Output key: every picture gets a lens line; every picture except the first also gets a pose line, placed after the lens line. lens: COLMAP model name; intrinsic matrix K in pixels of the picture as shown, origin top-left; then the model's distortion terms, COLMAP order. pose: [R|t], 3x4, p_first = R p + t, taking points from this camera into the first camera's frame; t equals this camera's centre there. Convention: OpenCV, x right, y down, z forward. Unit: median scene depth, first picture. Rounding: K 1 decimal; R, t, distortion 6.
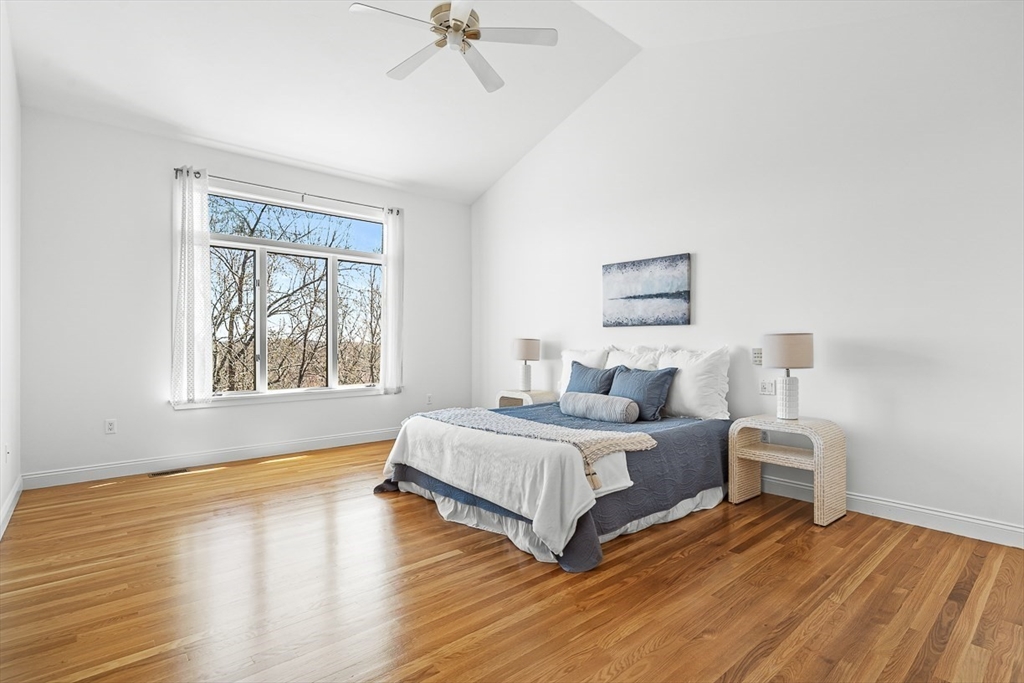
lens RADIAL K [[485.6, 0, 507.3], [0, 485.6, 343.2], [0, 0, 1]] dist [-0.029599, -0.000864]
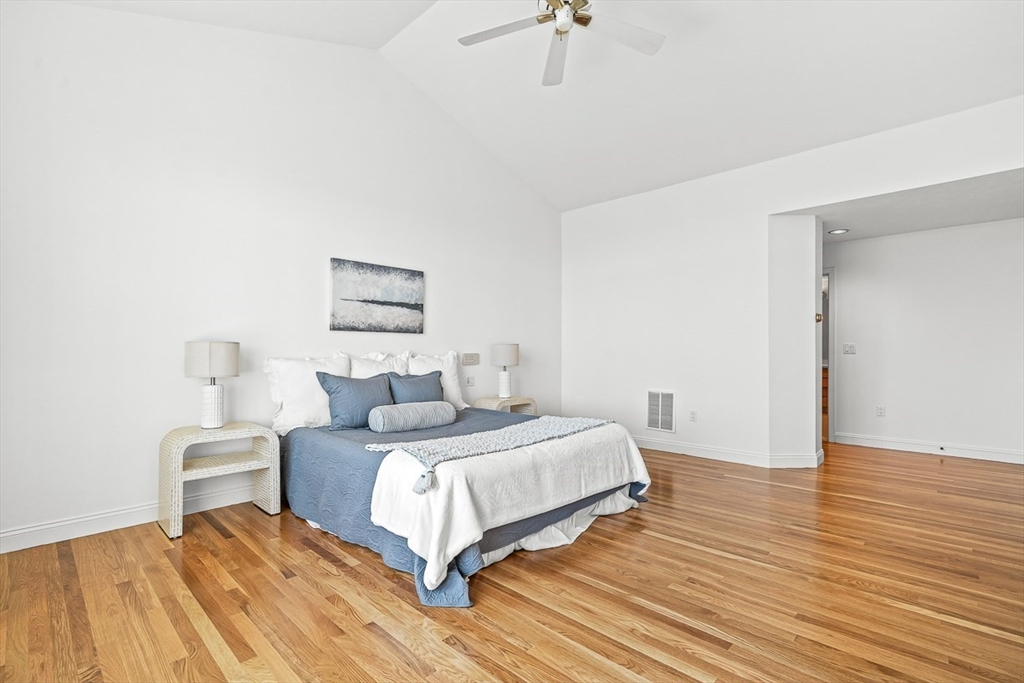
lens RADIAL K [[467.1, 0, 507.2], [0, 467.1, 343.4], [0, 0, 1]] dist [0.001884, 0.000114]
pose [[-0.076230, 0.012567, 0.997011, -0.713944], [-0.000693, 0.999920, -0.012657, -0.001101], [-0.997090, -0.001656, -0.076215, 0.844041]]
